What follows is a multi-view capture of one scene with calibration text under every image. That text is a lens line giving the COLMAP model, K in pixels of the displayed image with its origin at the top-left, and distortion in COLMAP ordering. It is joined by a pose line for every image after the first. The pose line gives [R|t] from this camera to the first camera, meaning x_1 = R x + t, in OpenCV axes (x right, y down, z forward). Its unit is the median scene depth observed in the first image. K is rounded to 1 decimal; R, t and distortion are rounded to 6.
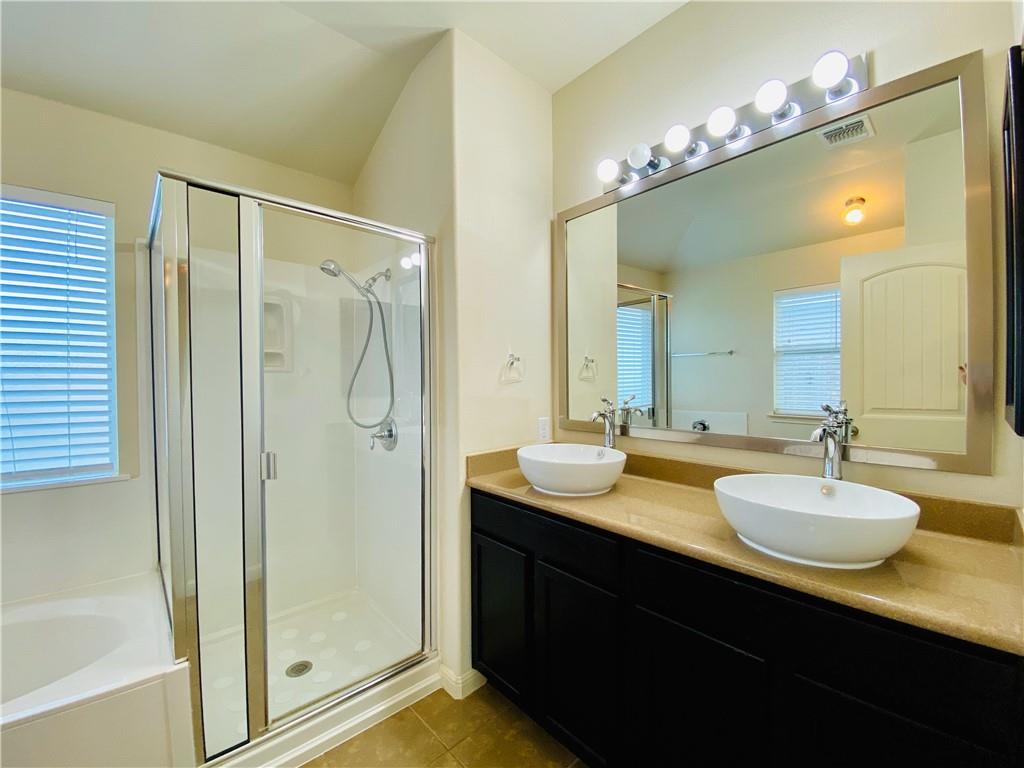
lens RADIAL K [[418.5, 0, 509.2], [0, 418.5, 387.5], [0, 0, 1]] dist [0.001929, -0.011984]
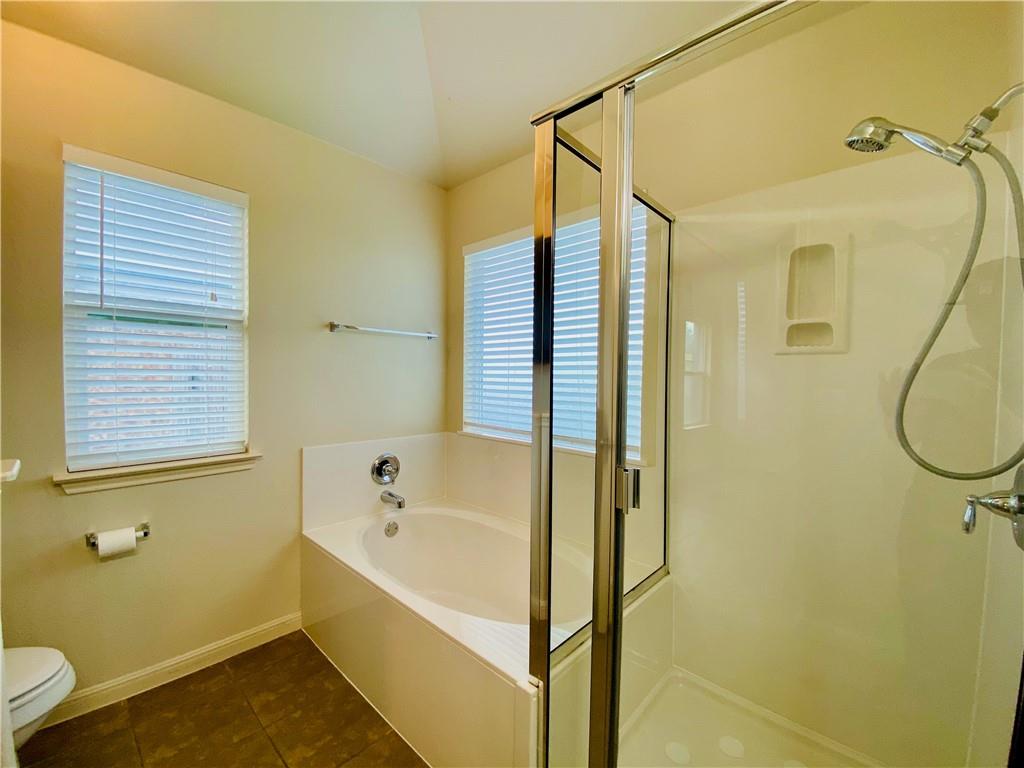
lens RADIAL K [[418.5, 0, 509.2], [0, 418.5, 387.5], [0, 0, 1]] dist [0.001929, -0.011984]
pose [[0.073189, 0.048427, -0.996142, 0.038999], [-0.023128, 0.998634, 0.046849, -0.003944], [0.997050, 0.019610, 0.074209, 0.521645]]
